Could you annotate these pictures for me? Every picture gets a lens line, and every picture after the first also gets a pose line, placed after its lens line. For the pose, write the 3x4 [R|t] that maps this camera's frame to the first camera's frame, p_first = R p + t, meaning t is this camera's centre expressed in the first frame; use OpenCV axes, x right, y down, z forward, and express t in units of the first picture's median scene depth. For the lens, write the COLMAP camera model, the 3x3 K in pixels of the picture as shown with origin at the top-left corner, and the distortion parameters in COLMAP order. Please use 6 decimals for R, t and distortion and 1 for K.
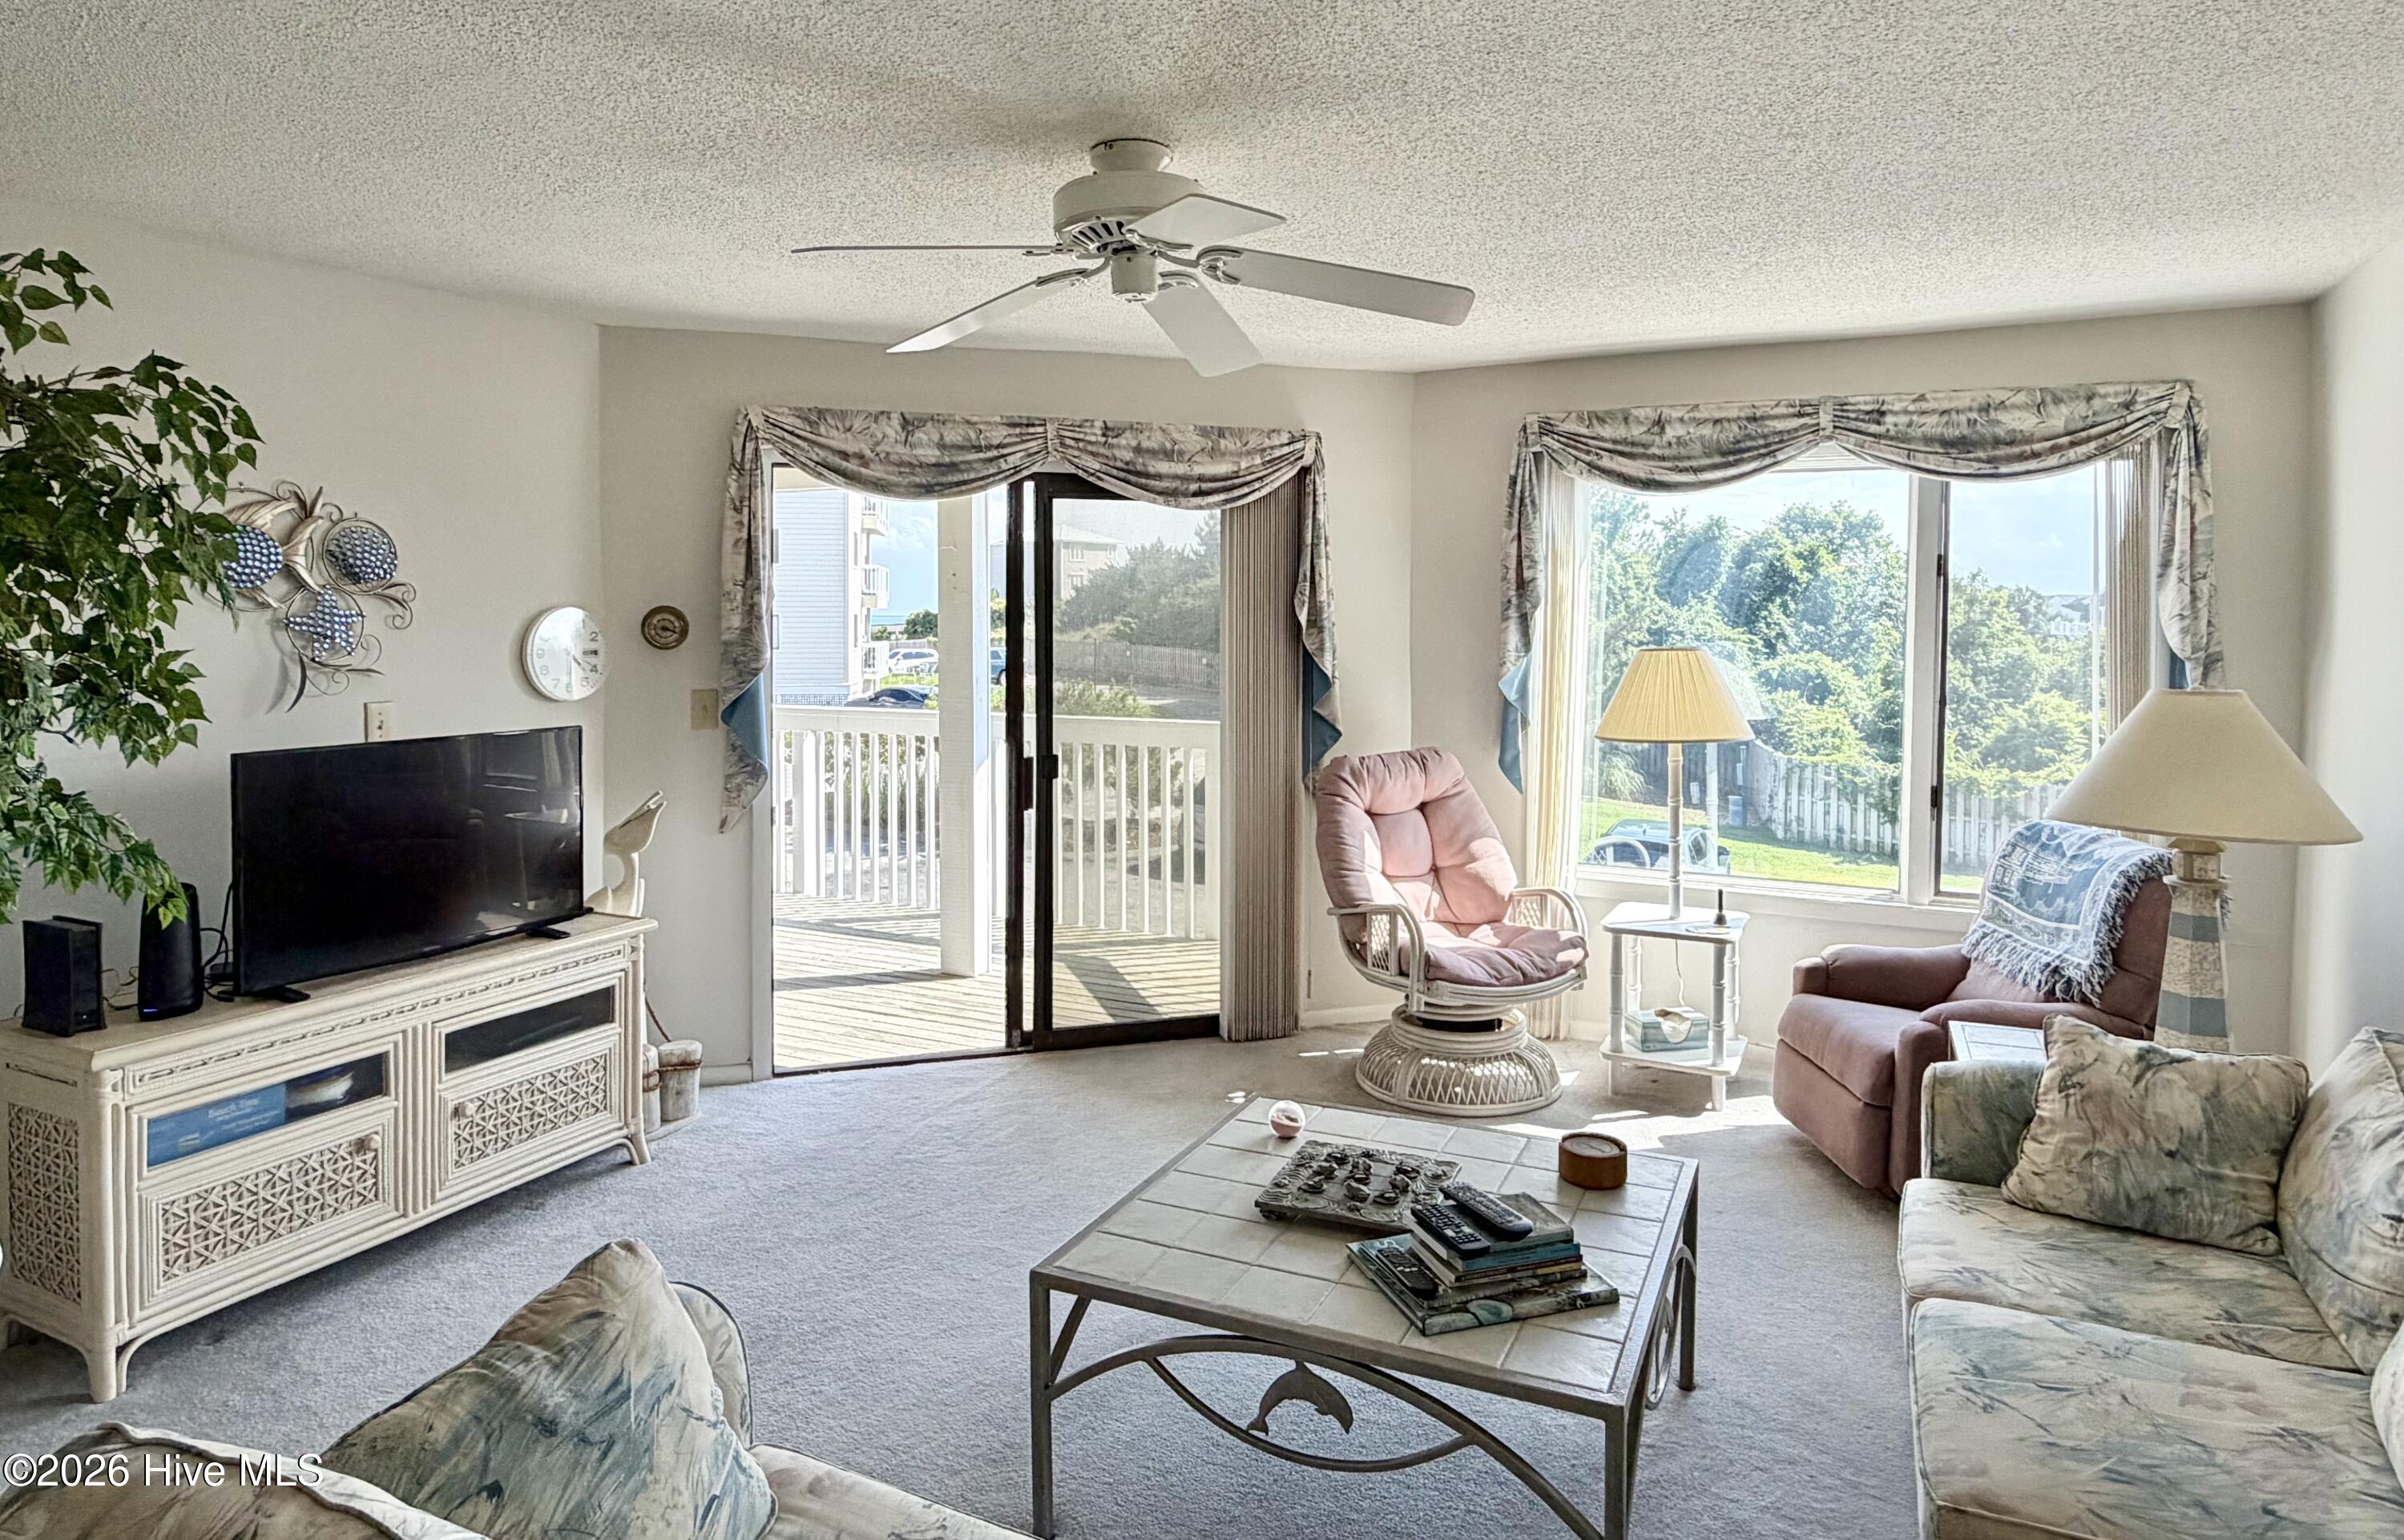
lens RADIAL K [[1416.3, 0, 1197.1], [0, 1416.3, 654.3], [0, 0, 1]] dist [-0.001591, 0.003543]
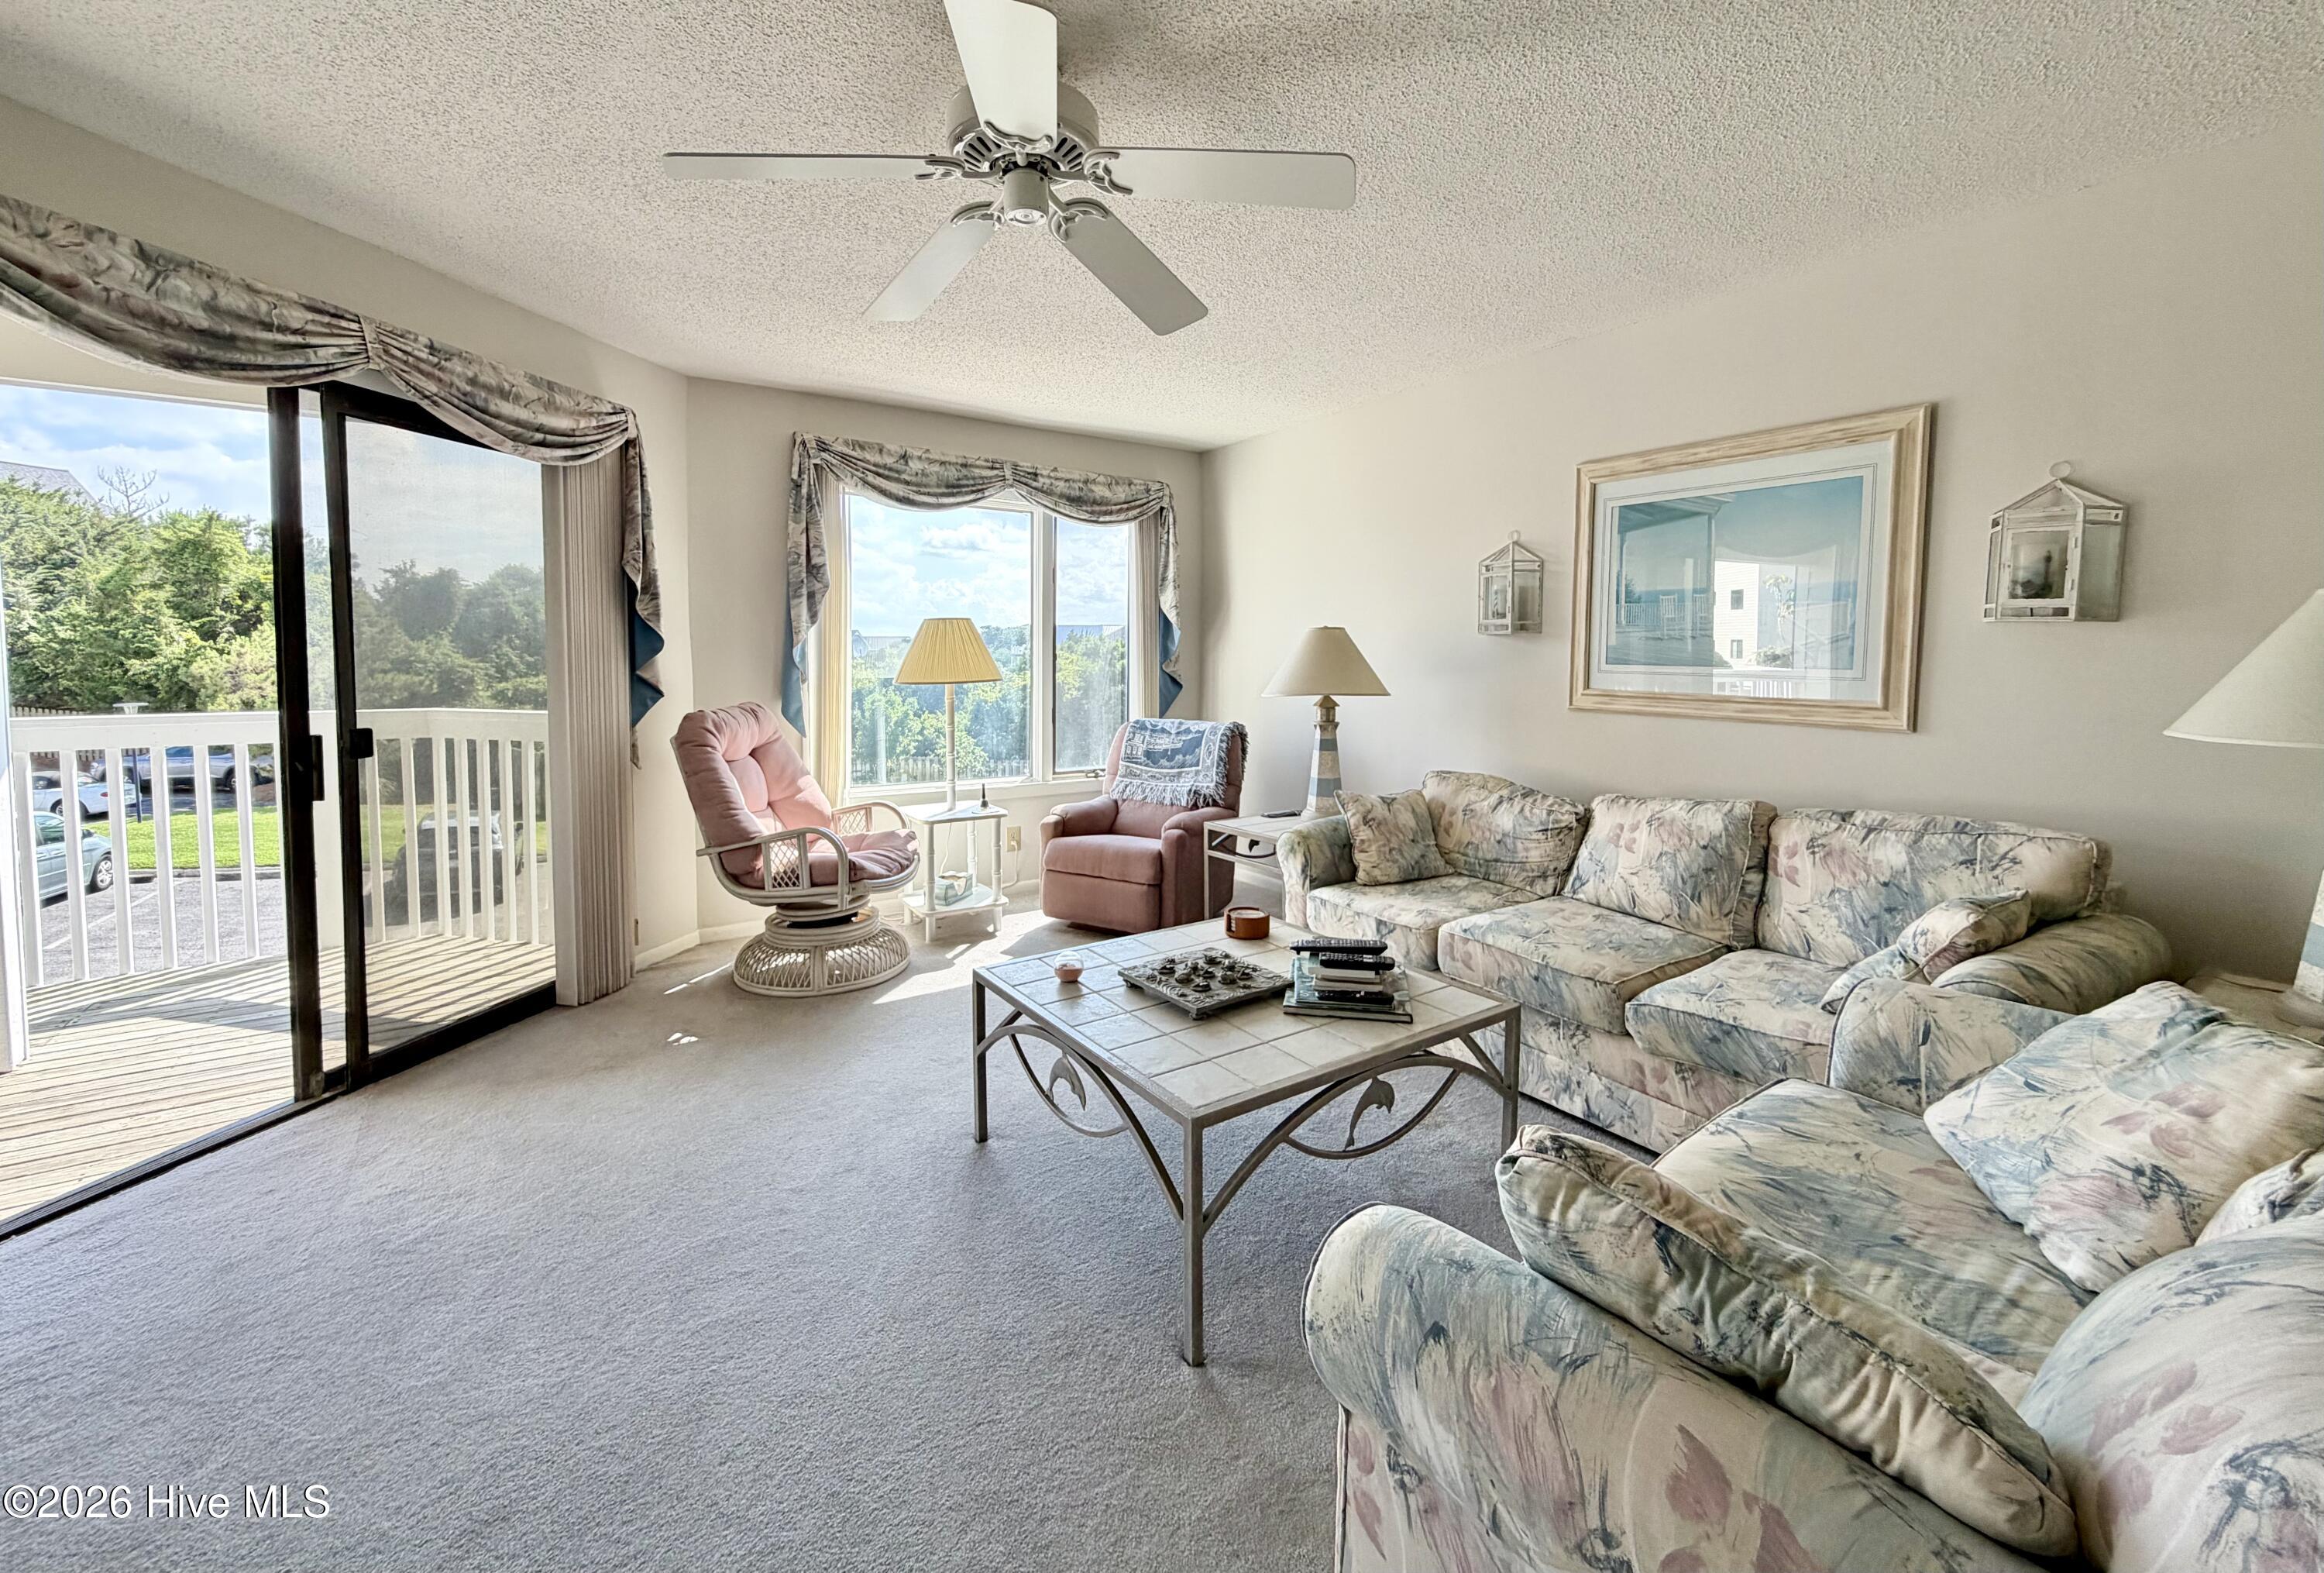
lens RADIAL K [[944.3, 0, 1170.3], [0, 944.3, 698.3], [0, 0, 1]] dist [-0.001151, 0.000853]
pose [[0.497366, -0.039130, 0.866658, -0.360385], [0.023593, 0.999223, 0.031576, 0.049237], [-0.867220, 0.004742, 0.497902, 0.330044]]
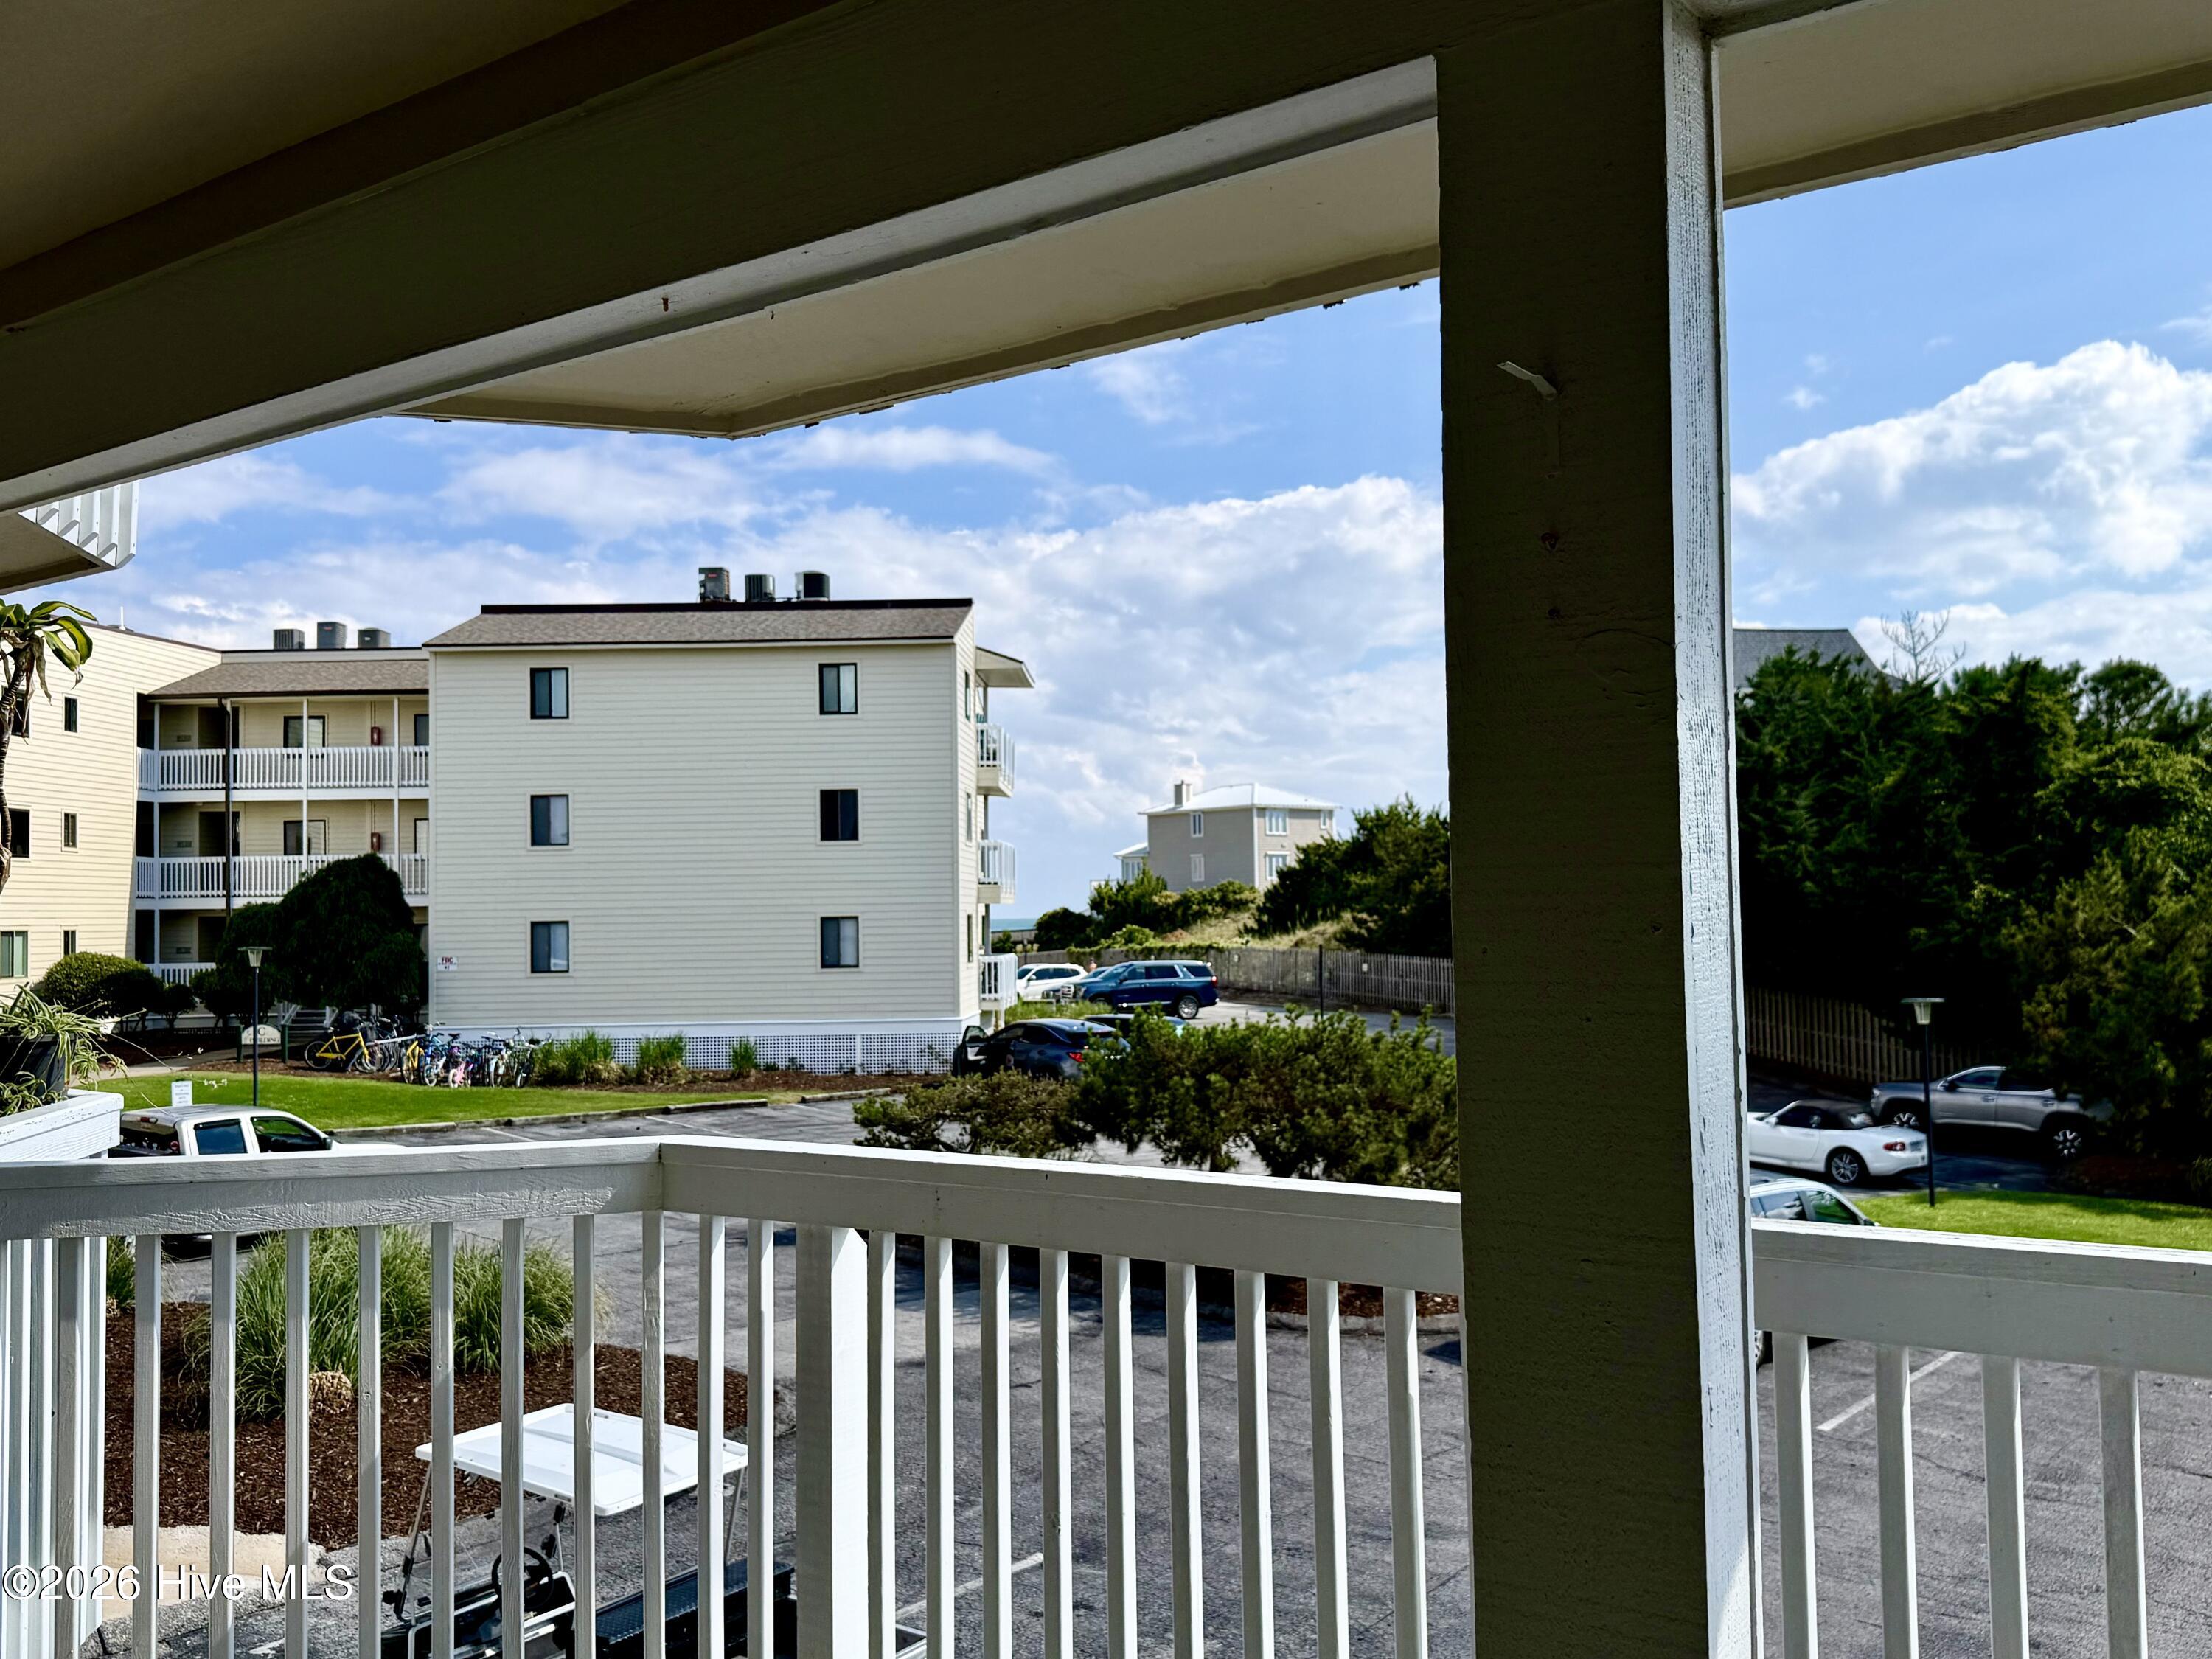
lens RADIAL K [[1975.0, 0, 1109.1], [0, 1975.0, 831.6], [0, 0, 1]] dist [0.090800, -0.077641]
pose [[0.986323, -0.023083, -0.163199, -0.242468], [0.011733, 0.997466, -0.070172, -0.003504], [0.164405, 0.067298, 0.984094, 0.965996]]
